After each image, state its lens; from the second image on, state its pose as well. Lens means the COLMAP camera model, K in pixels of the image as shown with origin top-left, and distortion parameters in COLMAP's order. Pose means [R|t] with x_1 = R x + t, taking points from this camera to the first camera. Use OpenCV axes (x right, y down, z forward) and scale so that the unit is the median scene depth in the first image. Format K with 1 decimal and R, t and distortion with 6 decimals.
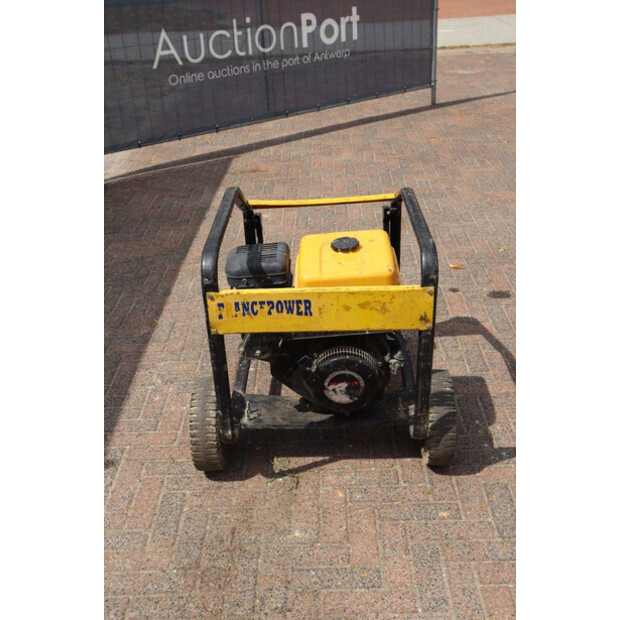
lens RADIAL K [[747.9, 0, 307.8], [0, 747.9, 311.1], [0, 0, 1]] dist [0.004105, 0.000000]
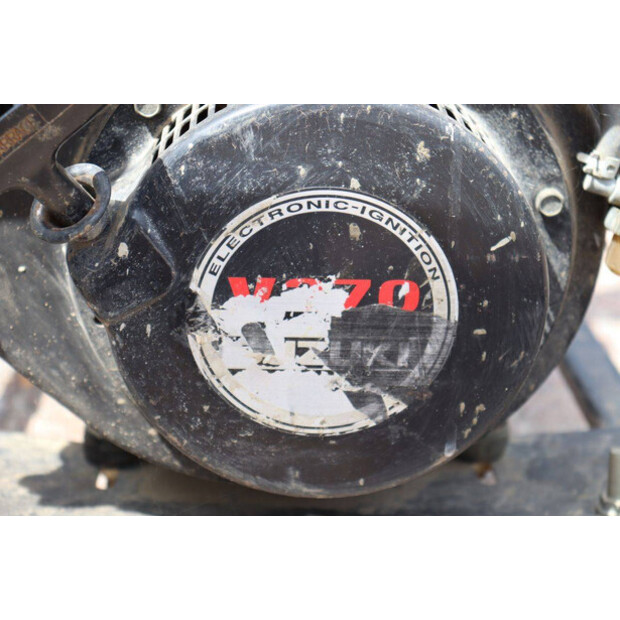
lens RADIAL K [[1248.9, 0, 311.1], [0, 1248.9, 307.4], [0, 0, 1]] dist [0.194869, 0.000000]
pose [[0.994186, 0.067498, 0.083898, 0.024818], [-0.057831, 0.991939, -0.112748, 0.127771], [-0.090832, 0.107240, 0.990075, 0.748471]]
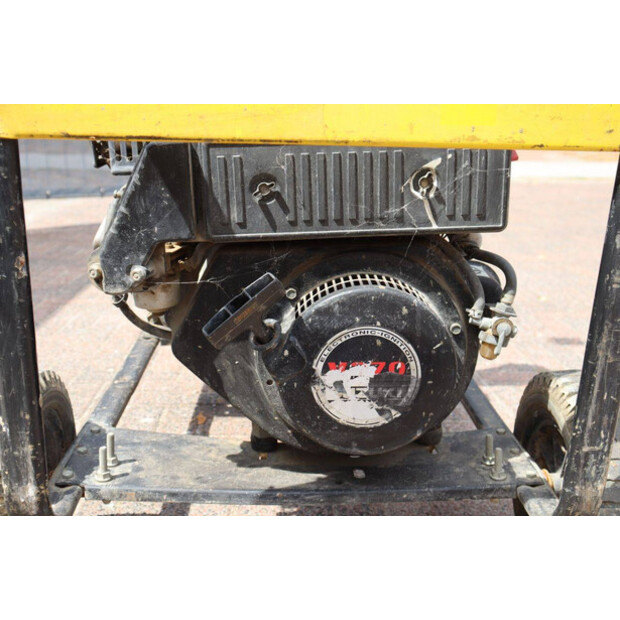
lens RADIAL K [[747.9, 0, 308.1], [0, 747.9, 312.8], [0, 0, 1]] dist [0.004105, 0.000000]
pose [[0.996252, 0.047867, 0.072046, -0.008158], [-0.031496, 0.976492, -0.213240, 0.149367], [-0.080559, 0.210172, 0.974340, 0.633775]]
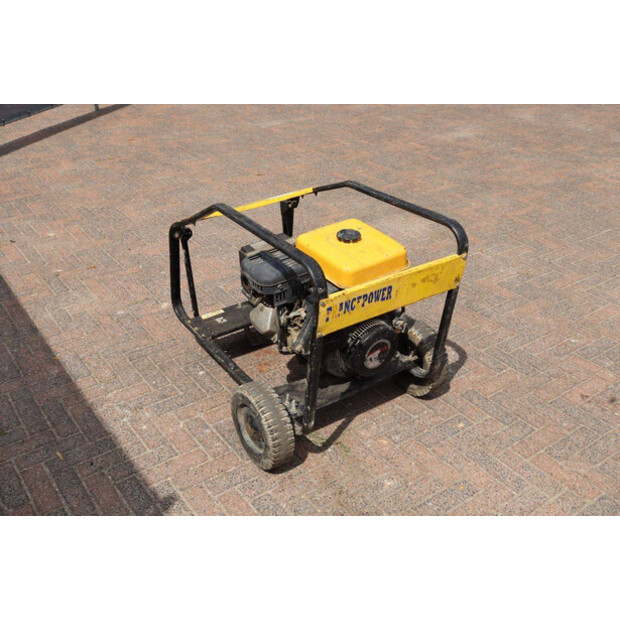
lens RADIAL K [[641.2, 0, 311.1], [0, 641.2, 308.3], [0, 0, 1]] dist [-0.043613, 0.000000]
pose [[0.806402, -0.246730, 0.537439, -0.561548], [0.222248, 0.968627, 0.111209, -0.104115], [-0.548017, 0.029765, 0.835938, 0.206230]]
